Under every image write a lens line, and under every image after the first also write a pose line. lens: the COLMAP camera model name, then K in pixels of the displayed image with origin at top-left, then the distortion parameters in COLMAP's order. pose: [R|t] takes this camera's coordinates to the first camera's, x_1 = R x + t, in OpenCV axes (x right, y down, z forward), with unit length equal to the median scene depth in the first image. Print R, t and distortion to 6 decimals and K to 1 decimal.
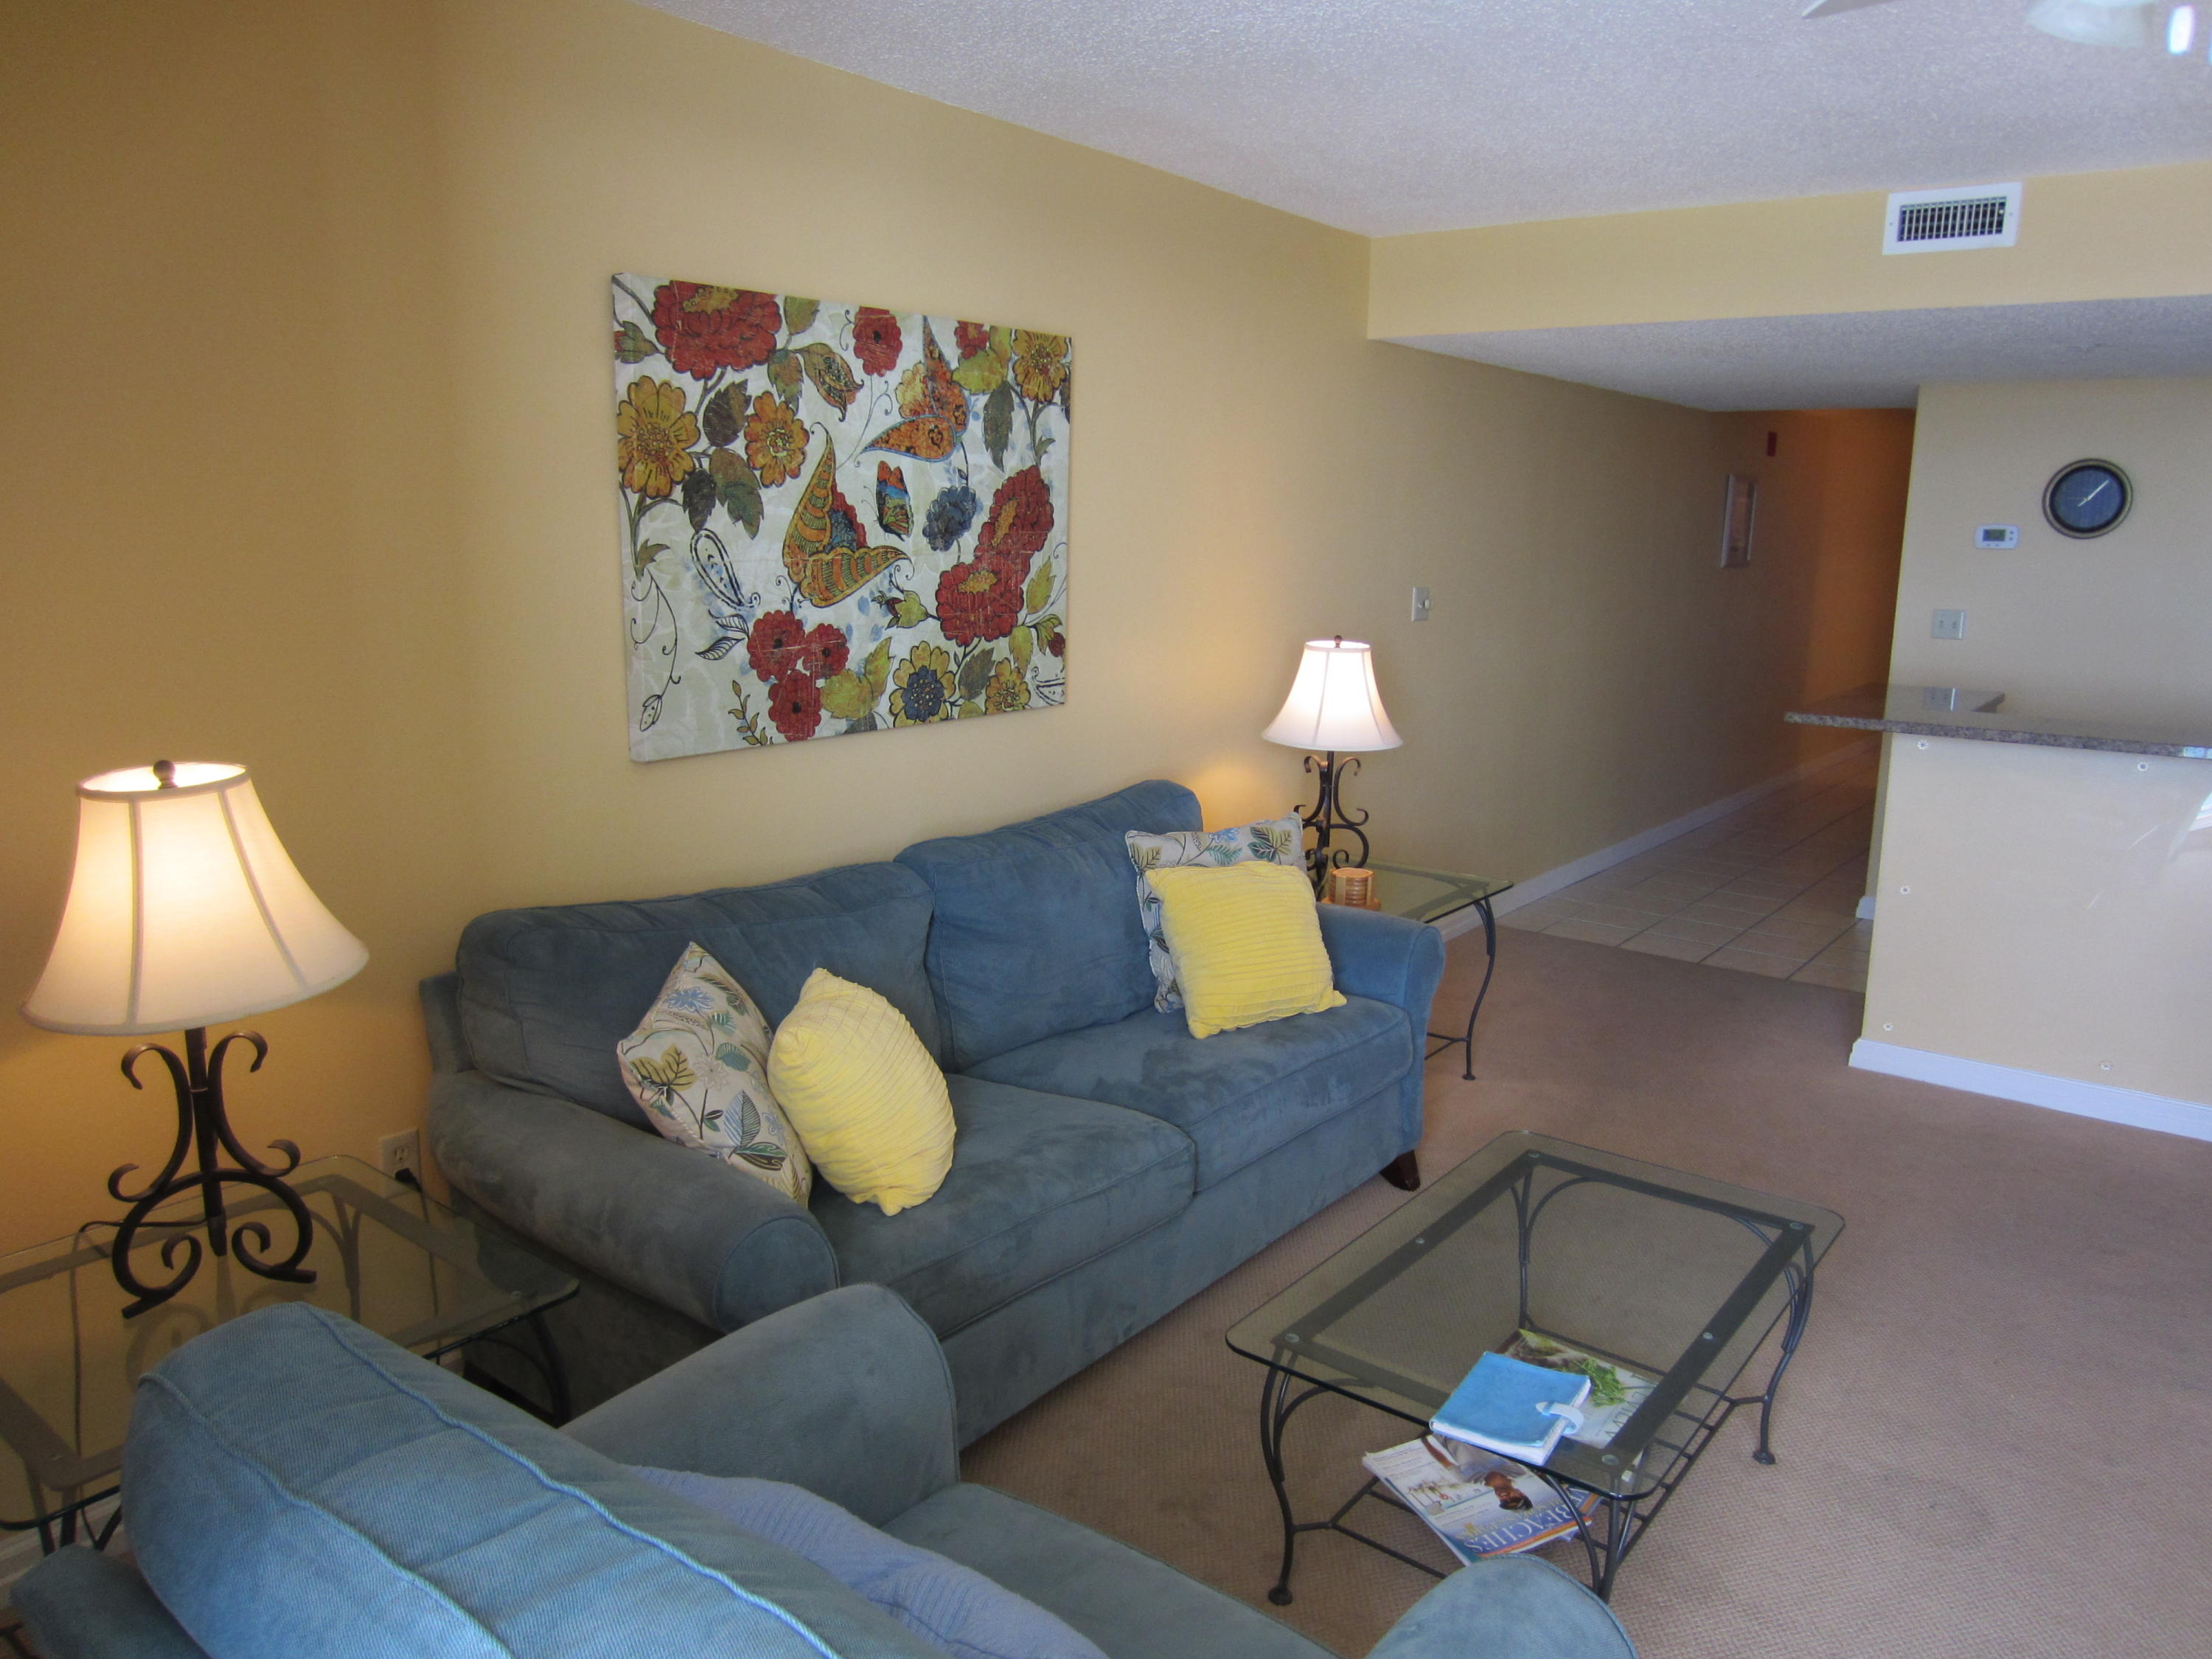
lens RADIAL K [[1561.5, 0, 1105.9], [0, 1561.5, 831.4], [0, 0, 1]] dist [-0.031838, 0.013229]
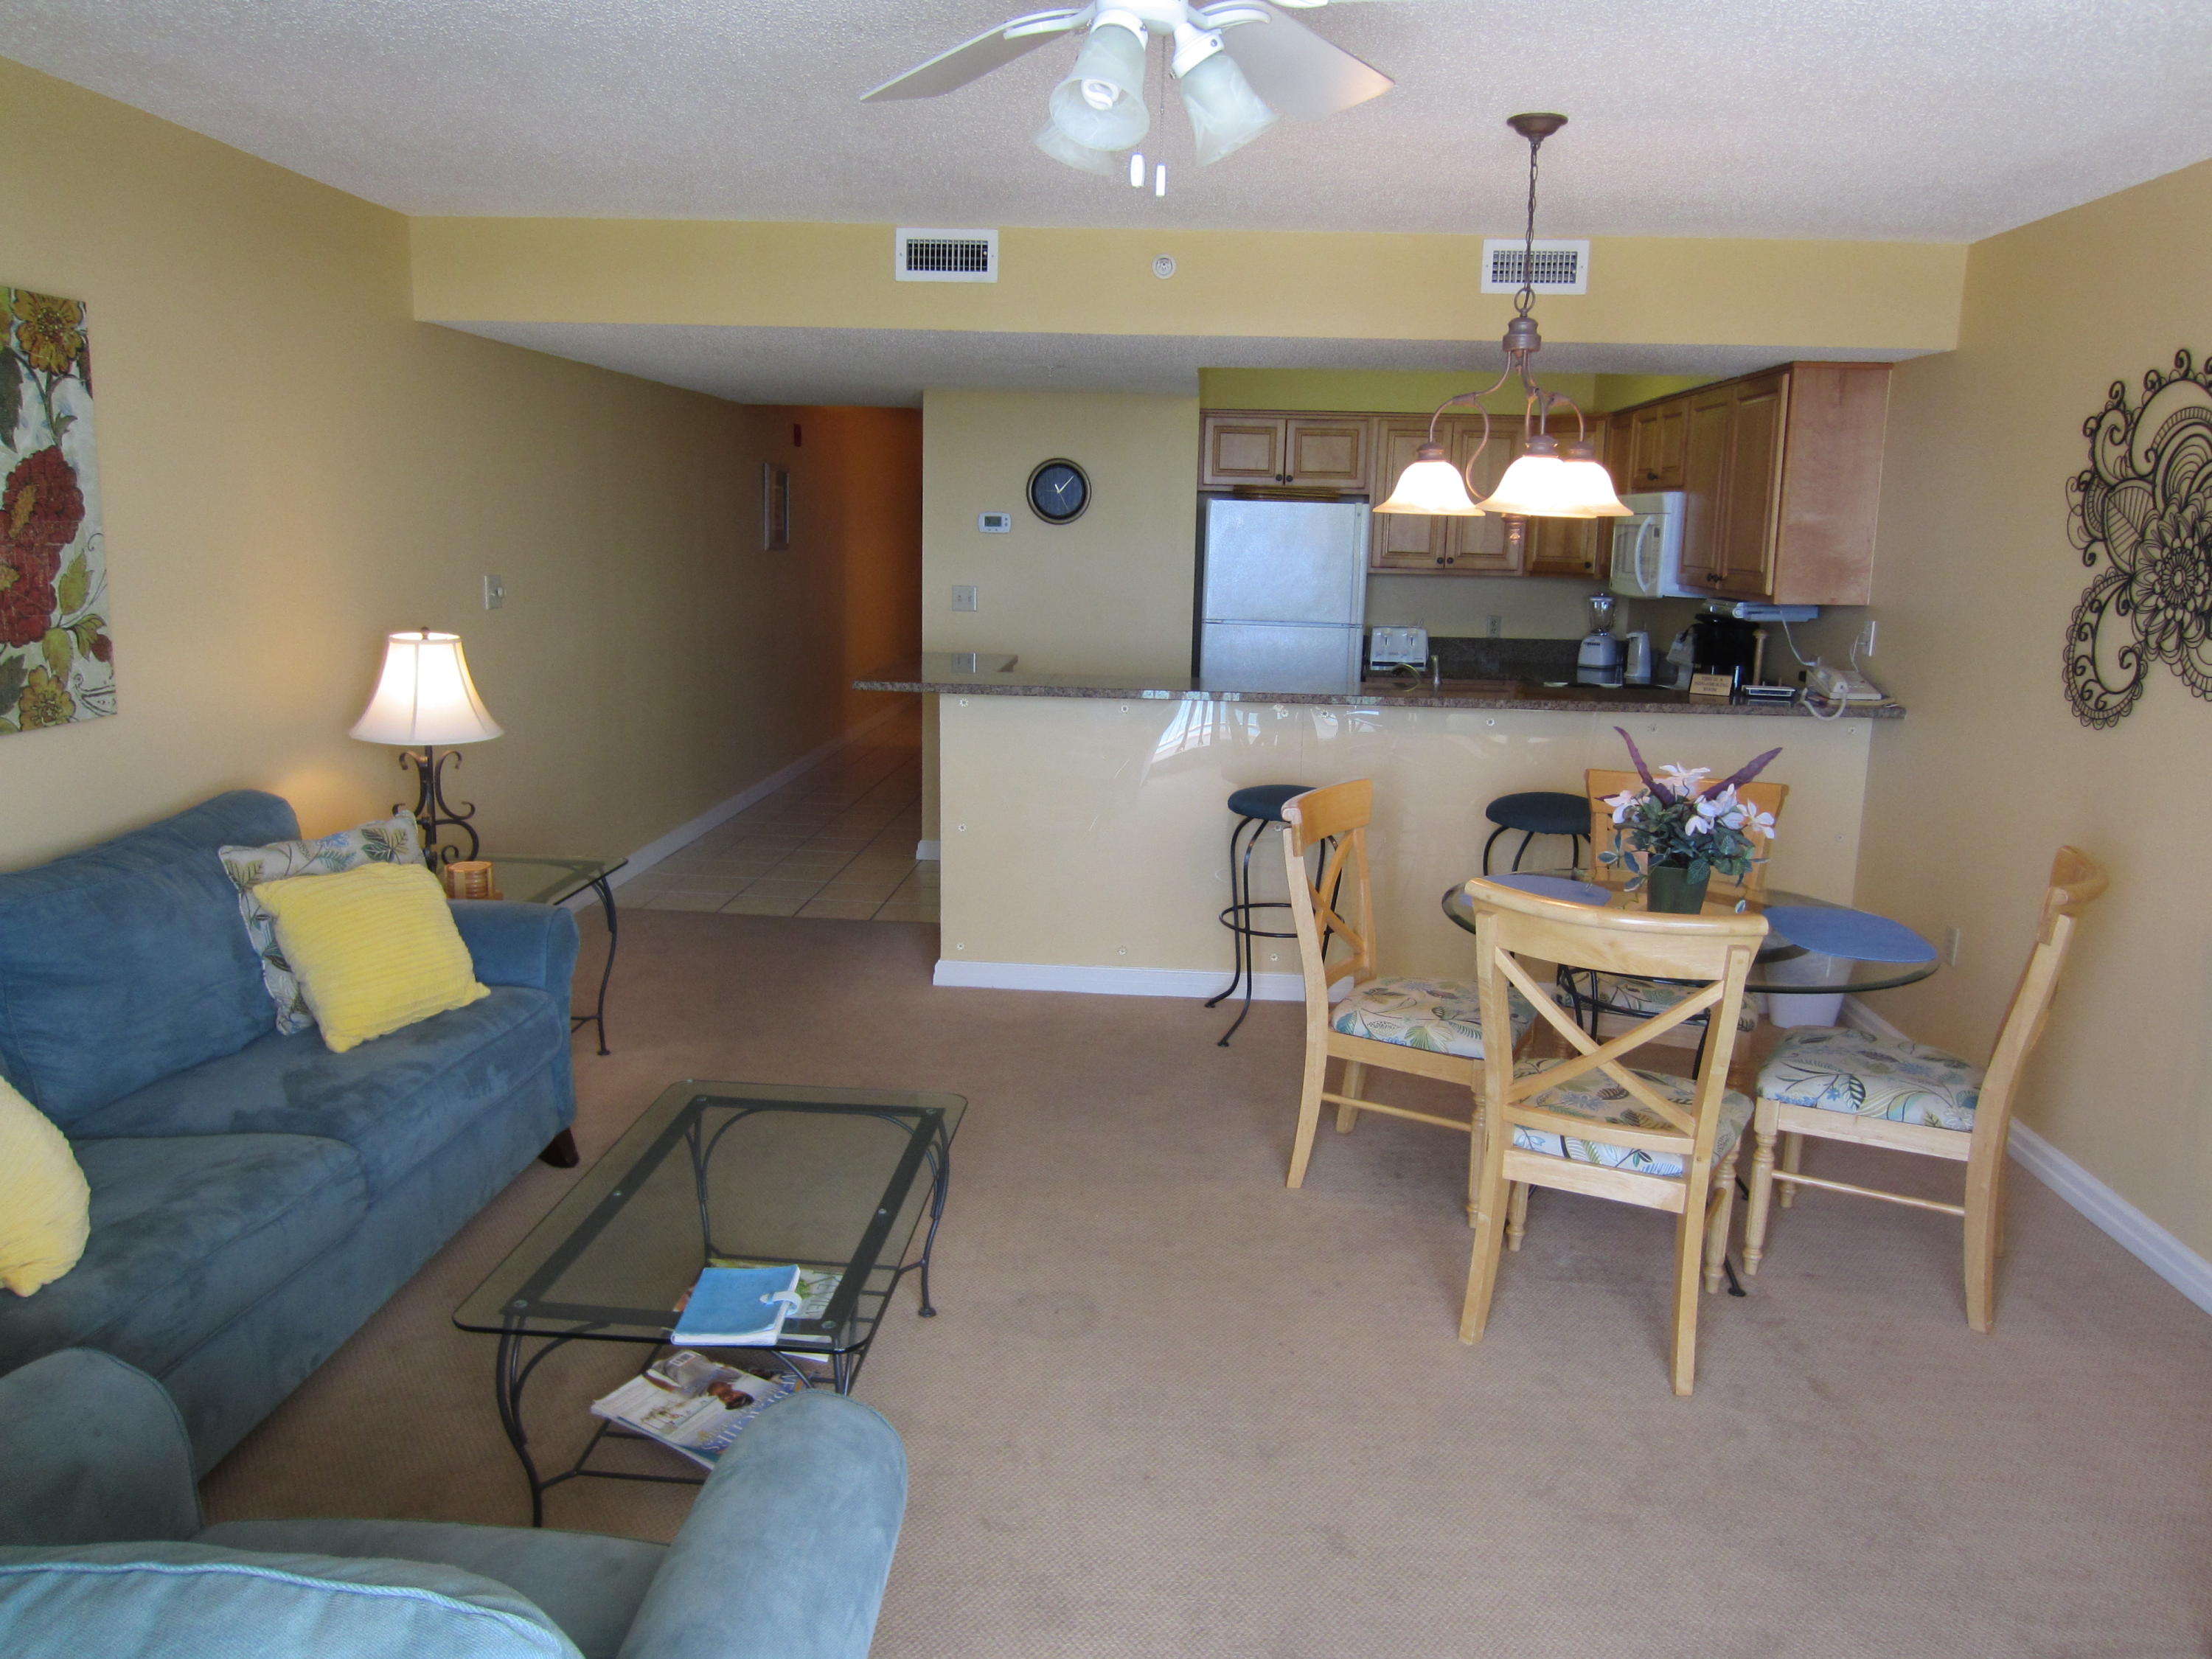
lens RADIAL K [[1561.5, 0, 1106.6], [0, 1561.5, 829.0], [0, 0, 1]] dist [-0.031838, 0.013229]
pose [[0.827611, -0.102276, 0.551906, -0.056244], [0.096771, 0.994535, 0.039188, 0.004335], [-0.552897, 0.020976, 0.832985, -0.050580]]
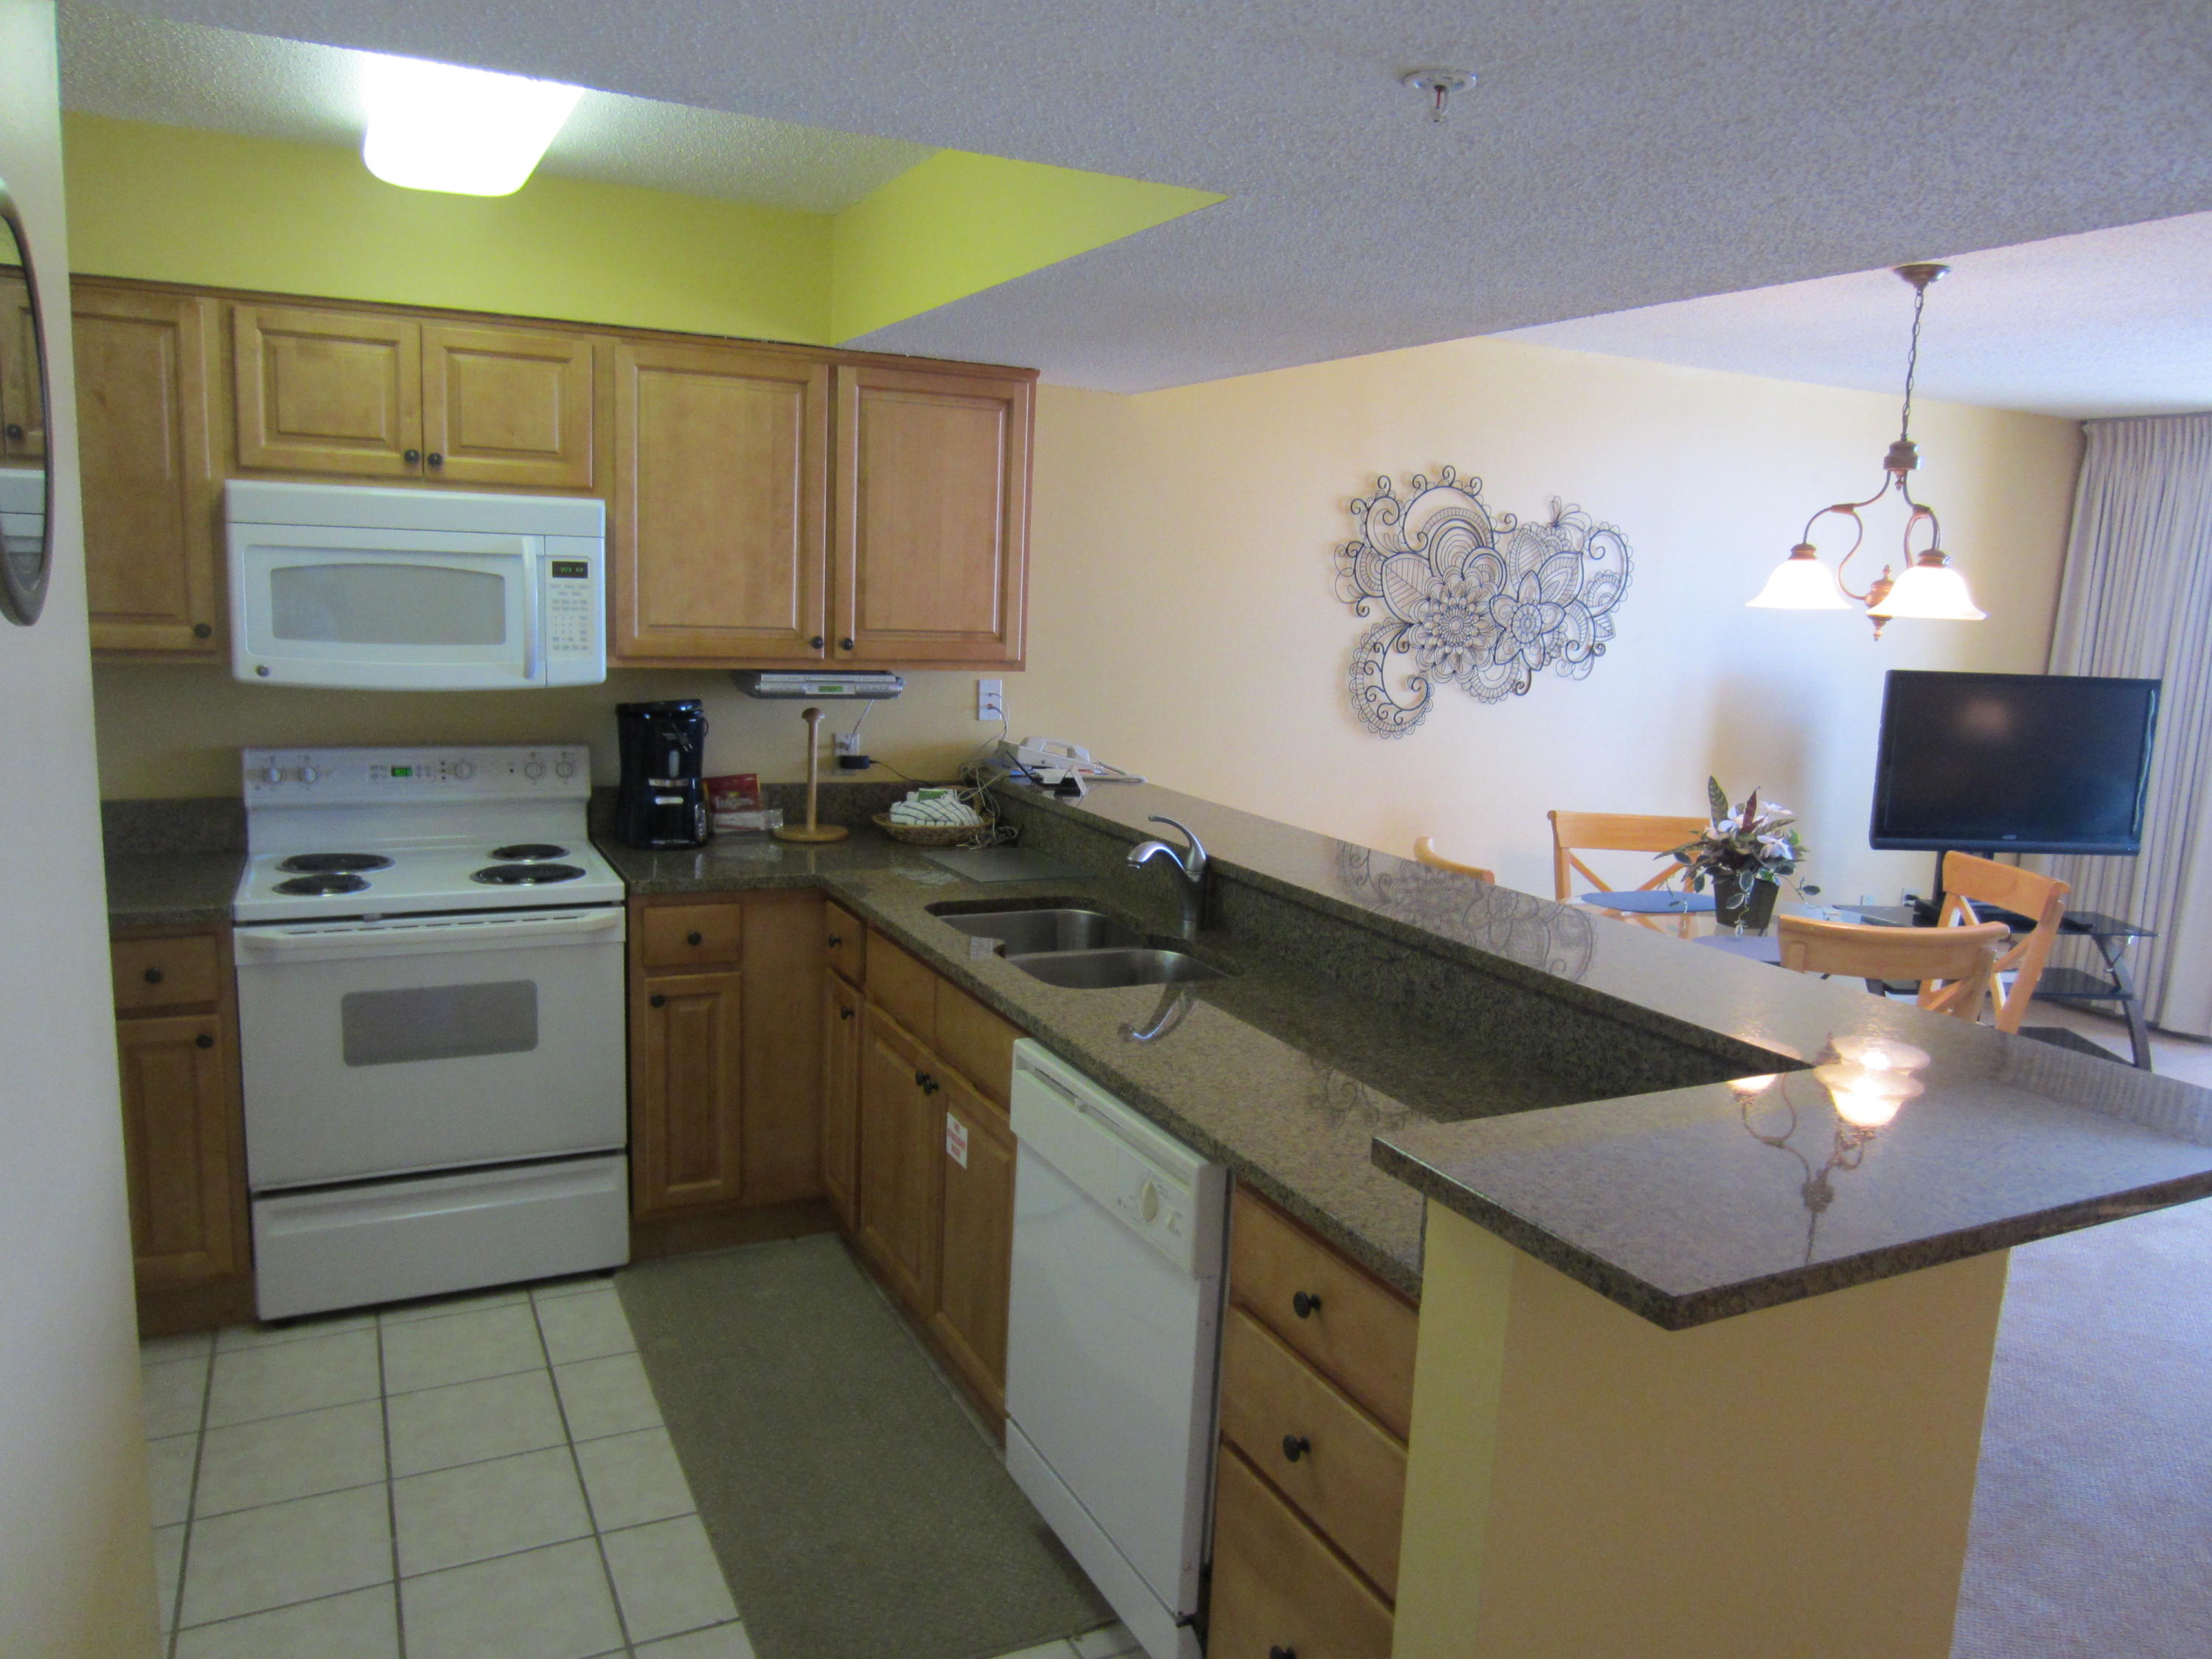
lens RADIAL K [[1561.5, 0, 1105.5], [0, 1561.5, 831.2], [0, 0, 1]] dist [-0.031838, 0.013229]
pose [[-0.902803, -0.114301, 0.414588, 0.346744], [0.037227, 0.939644, 0.340124, -0.187979], [-0.428441, 0.322499, -0.844058, 0.894843]]
